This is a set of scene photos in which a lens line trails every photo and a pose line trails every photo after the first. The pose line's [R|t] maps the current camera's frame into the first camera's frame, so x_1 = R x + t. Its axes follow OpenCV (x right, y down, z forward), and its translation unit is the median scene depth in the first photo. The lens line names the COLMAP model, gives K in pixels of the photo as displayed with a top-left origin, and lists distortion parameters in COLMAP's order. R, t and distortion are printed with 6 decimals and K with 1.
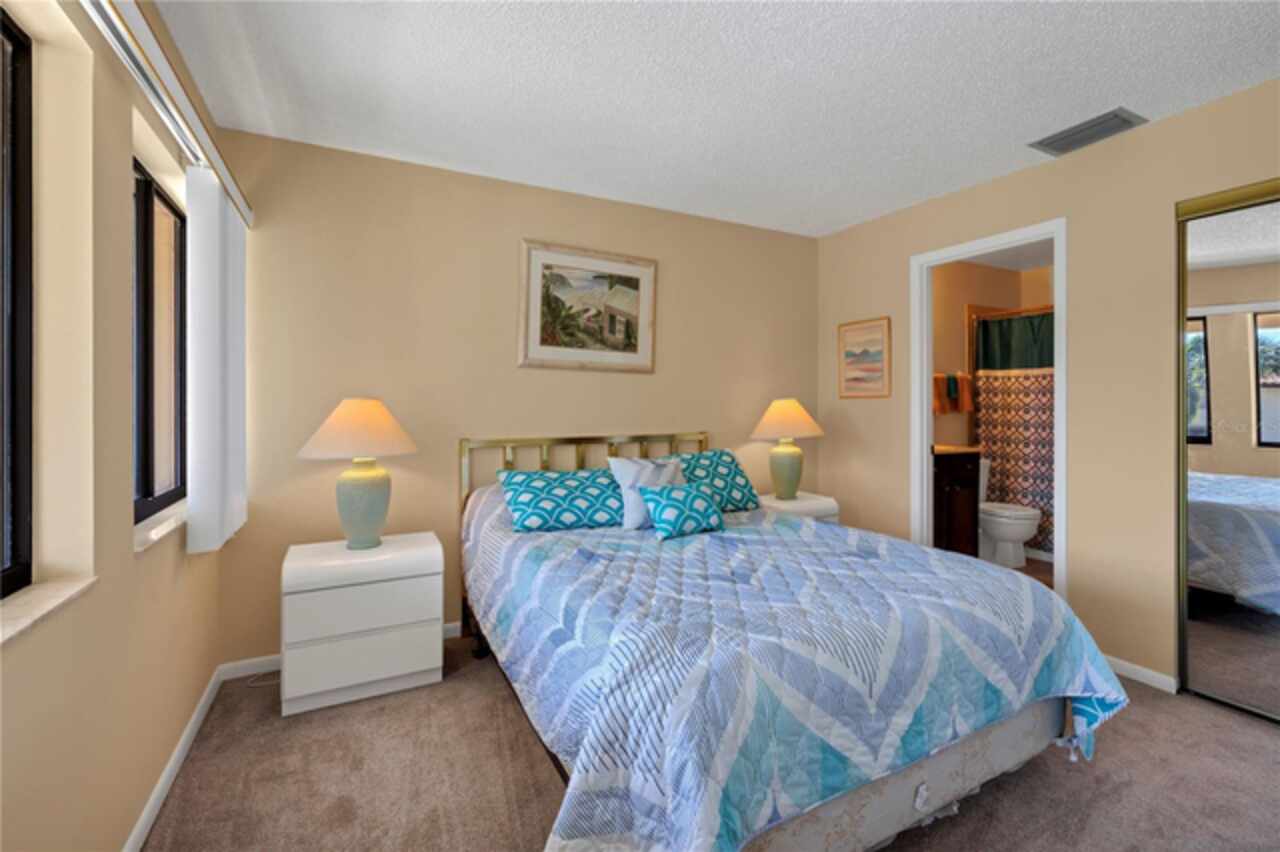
lens RADIAL K [[597.8, 0, 615.9], [0, 597.8, 399.7], [0, 0, 1]] dist [-0.000001, -0.000066]
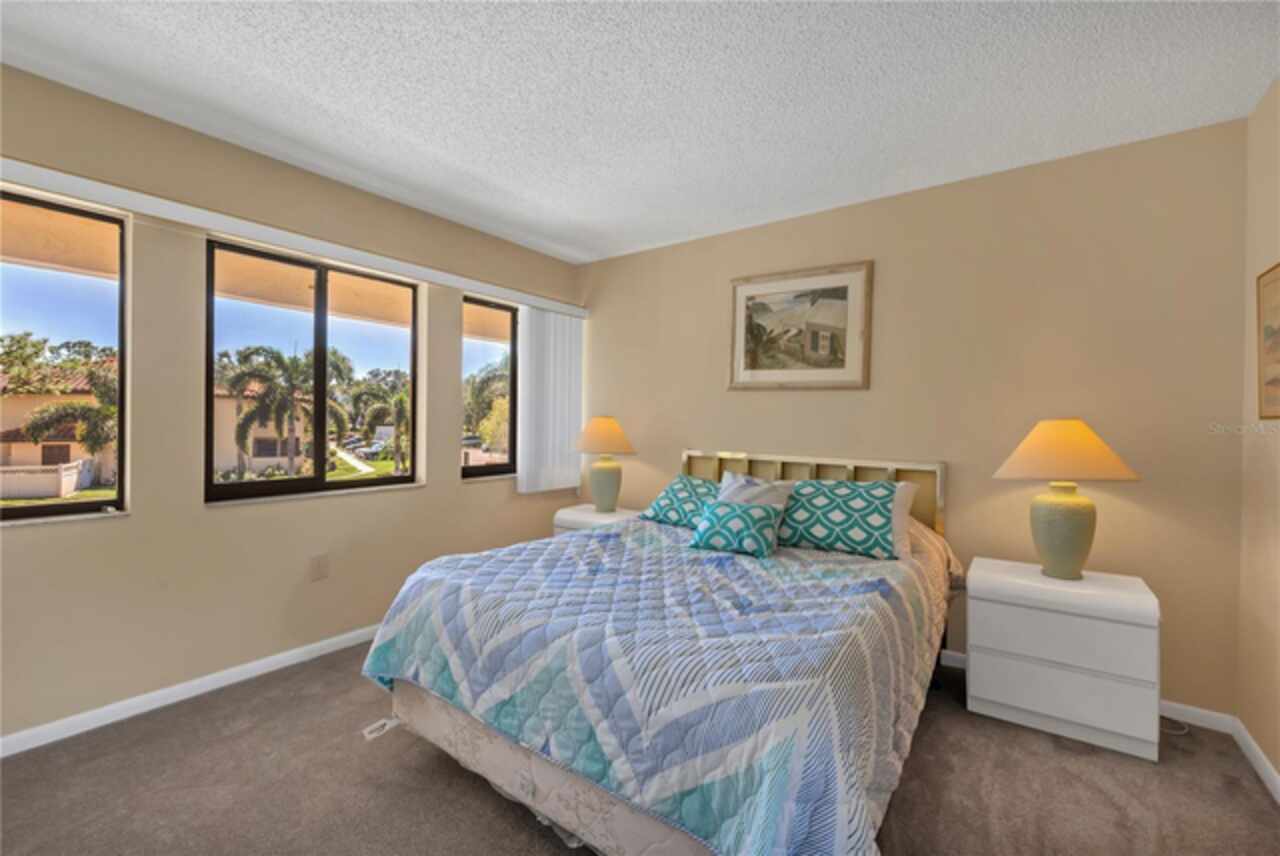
lens RADIAL K [[531.6, 0, 640.0], [0, 531.6, 428.0], [0, 0, 1]] dist [-0.001429, -0.000146]
pose [[0.431475, 0.017613, -0.901953, 0.664140], [-0.006879, 0.999845, 0.016234, 0.003498], [0.902099, -0.000800, 0.431529, 0.373130]]
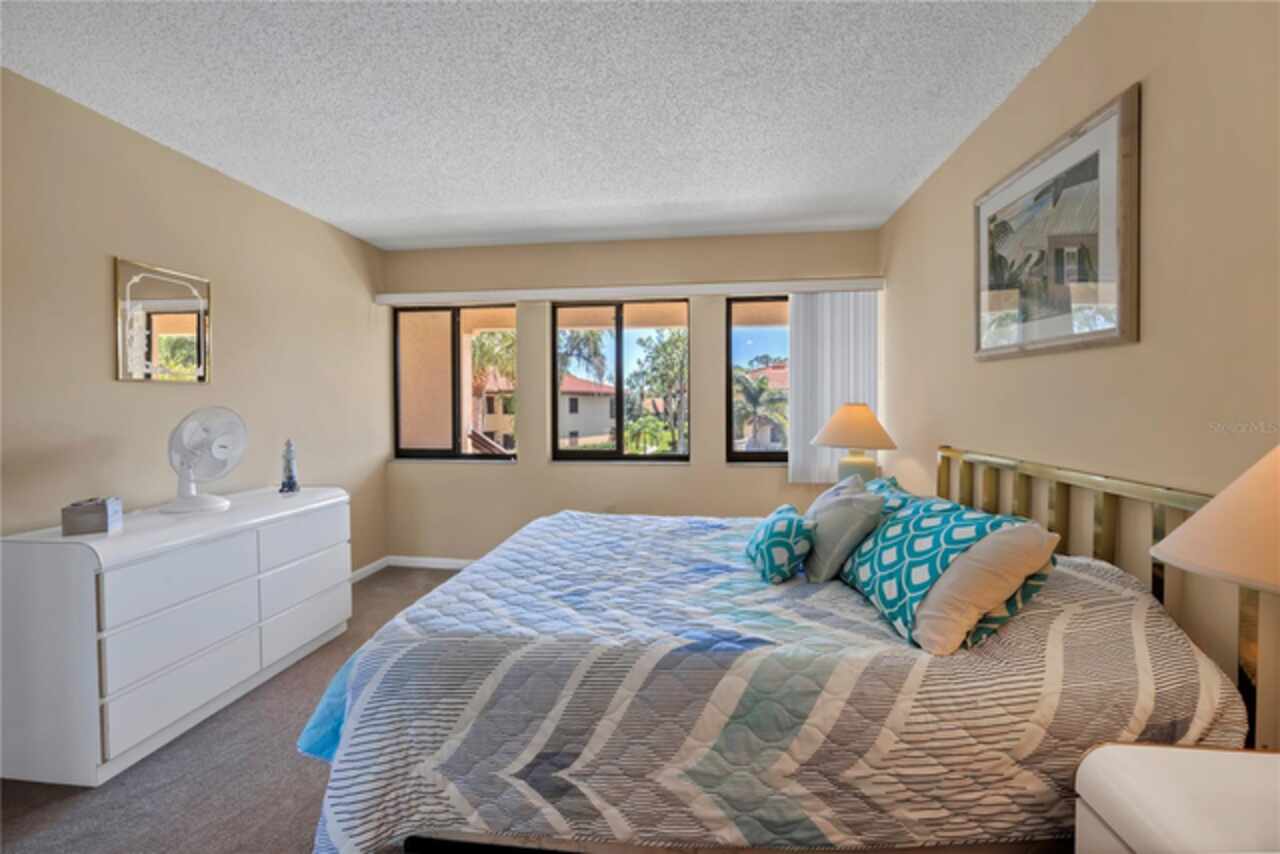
lens RADIAL K [[522.4, 0, 631.7], [0, 522.4, 417.0], [0, 0, 1]] dist [-0.000229, 0.000003]
pose [[-0.577375, 0.018873, -0.816261, 0.630711], [0.008845, 0.999819, 0.016860, 0.002474], [0.816431, 0.002515, -0.577437, 0.968803]]
